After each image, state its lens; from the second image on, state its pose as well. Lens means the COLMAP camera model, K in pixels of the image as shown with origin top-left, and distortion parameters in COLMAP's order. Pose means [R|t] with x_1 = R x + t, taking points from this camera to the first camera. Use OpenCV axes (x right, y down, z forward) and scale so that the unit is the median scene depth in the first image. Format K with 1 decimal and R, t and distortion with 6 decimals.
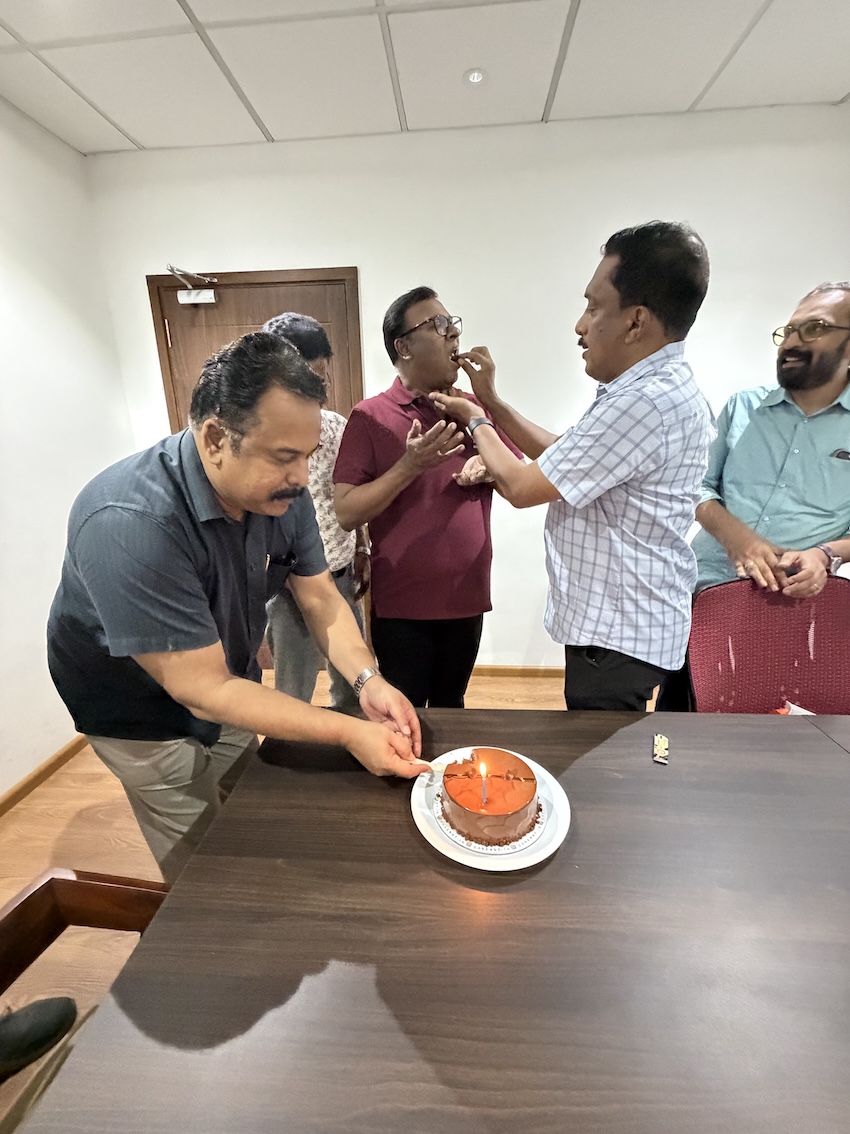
lens RADIAL K [[457.4, 0, 425.1], [0, 457.4, 567.8], [0, 0, 1]] dist [0.008384, -0.000366]
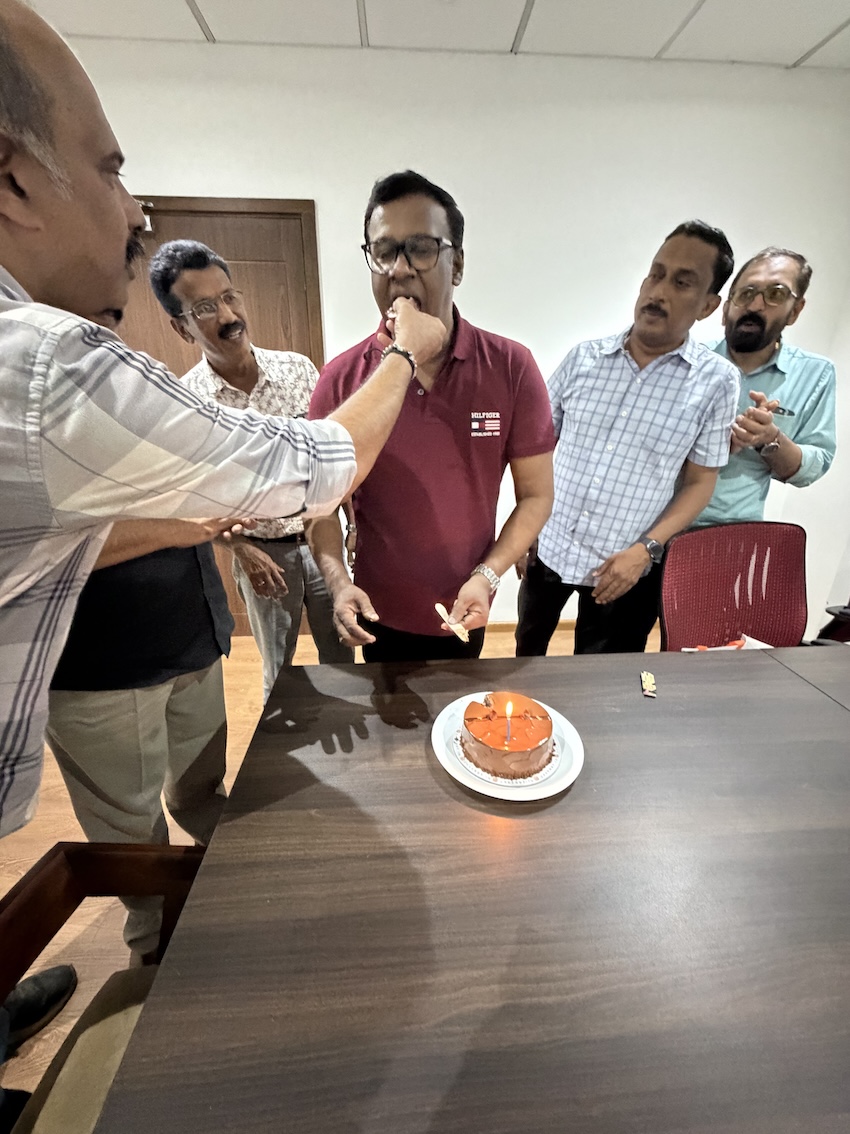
lens RADIAL K [[457.4, 0, 427.0], [0, 457.4, 566.1], [0, 0, 1]] dist [0.008384, -0.000366]
pose [[0.991650, -0.026288, 0.126247, -0.145823], [0.016797, 0.996991, 0.075669, 0.023673], [-0.127856, -0.072917, 0.989109, 0.009201]]
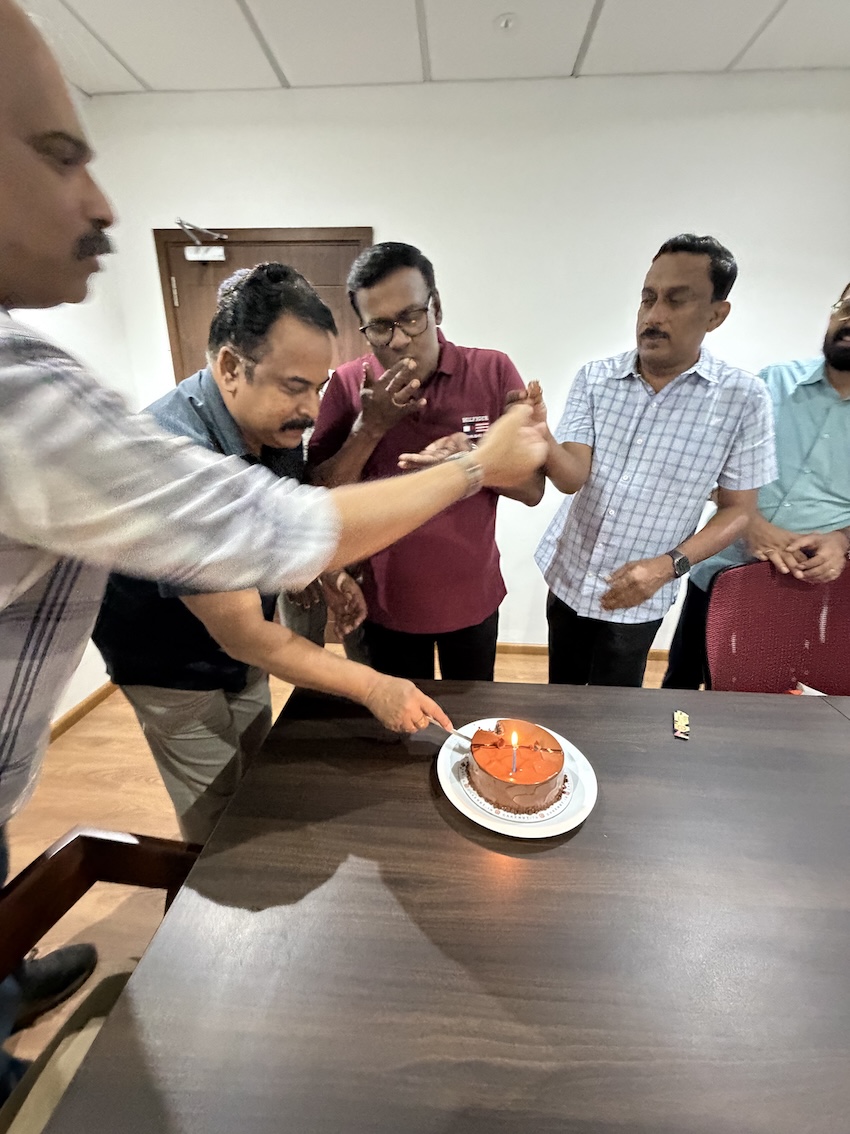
lens RADIAL K [[457.4, 0, 425.0], [0, 457.4, 564.1], [0, 0, 1]] dist [0.008384, -0.000366]
pose [[0.999573, 0.027238, 0.010611, -0.072591], [-0.027668, 0.998705, 0.042704, 0.014285], [-0.009435, -0.042979, 0.999031, 0.012261]]
